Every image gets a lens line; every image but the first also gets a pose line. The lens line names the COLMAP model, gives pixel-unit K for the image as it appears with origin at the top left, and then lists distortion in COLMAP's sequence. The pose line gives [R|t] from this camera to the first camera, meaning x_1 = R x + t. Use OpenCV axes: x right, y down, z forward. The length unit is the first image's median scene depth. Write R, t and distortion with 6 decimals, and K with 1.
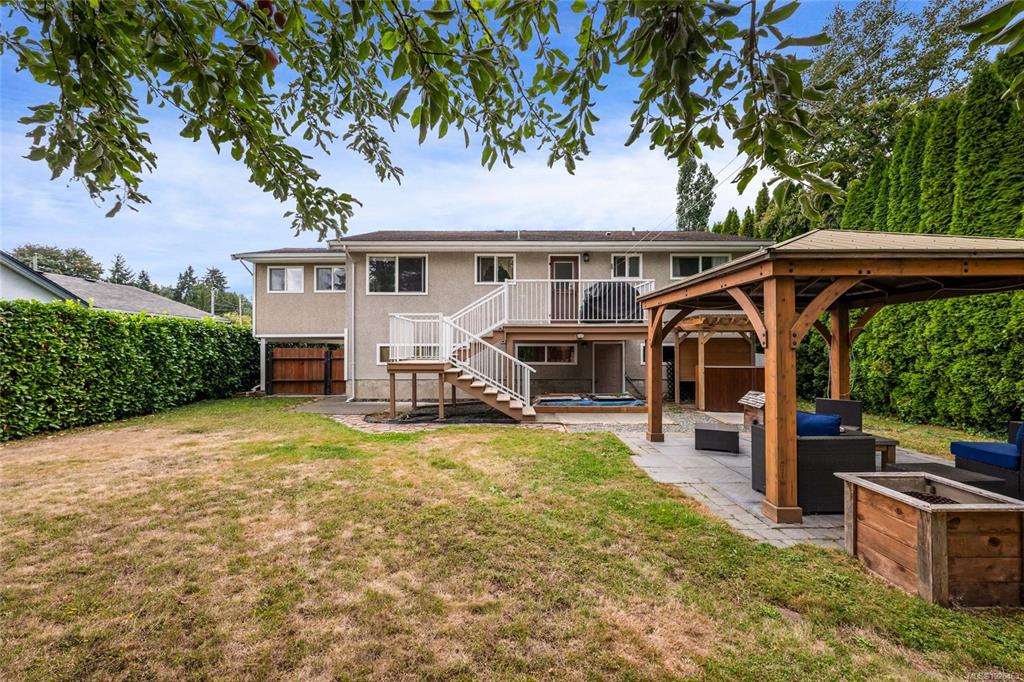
lens RADIAL K [[416.5, 0, 508.8], [0, 416.5, 343.0], [0, 0, 1]] dist [-0.000014, -0.000006]
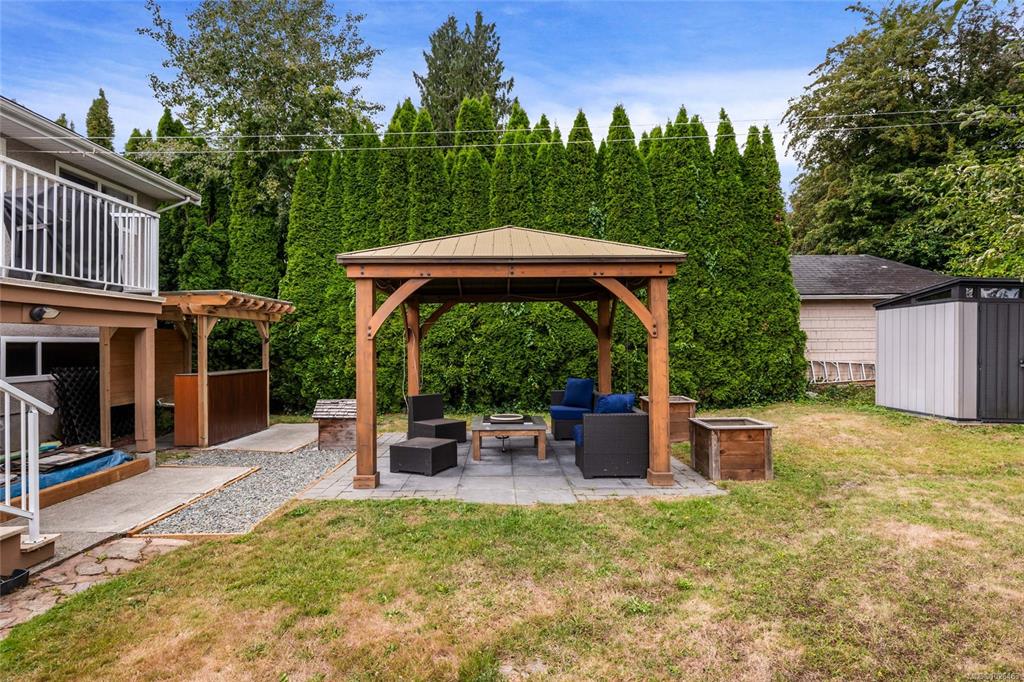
lens RADIAL K [[540.2, 0, 513.9], [0, 540.2, 340.1], [0, 0, 1]] dist [0.003001, 0.001040]
pose [[-0.008008, 0.008588, 0.999931, -0.471558], [-0.000527, 0.999963, -0.008593, 0.017254], [-0.999968, -0.000595, -0.008003, 0.775367]]
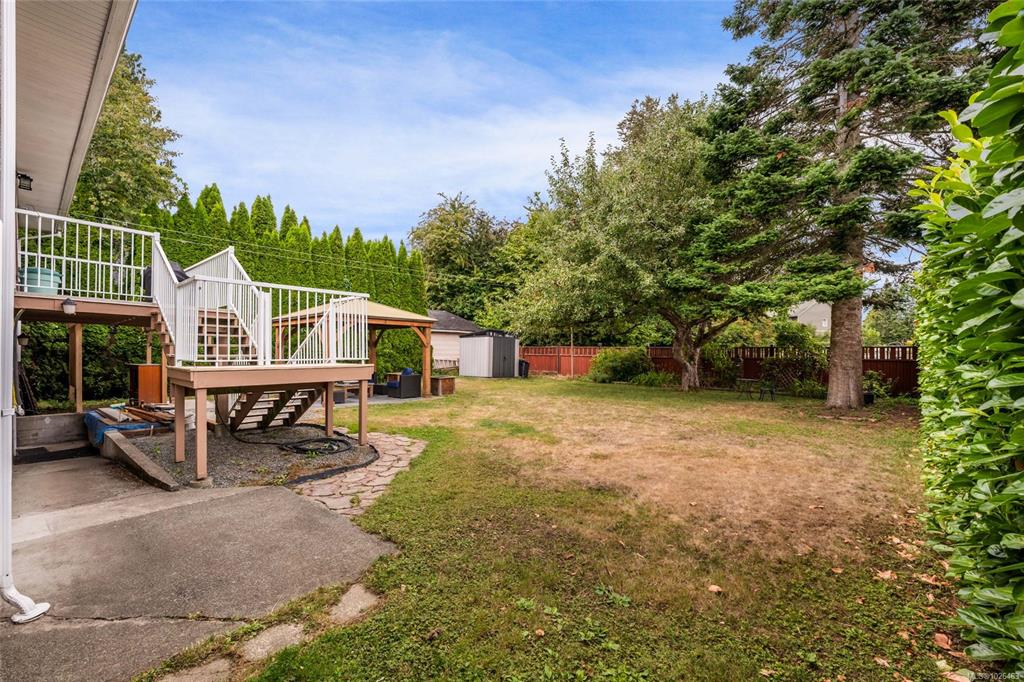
lens RADIAL K [[416.5, 0, 511.6], [0, 416.5, 347.0], [0, 0, 1]] dist [-0.000014, -0.000006]
pose [[-0.752954, 0.005734, 0.658049, -1.145789], [-0.008584, 0.999791, -0.018534, 0.035246], [-0.658018, -0.019604, -0.752747, 1.690233]]
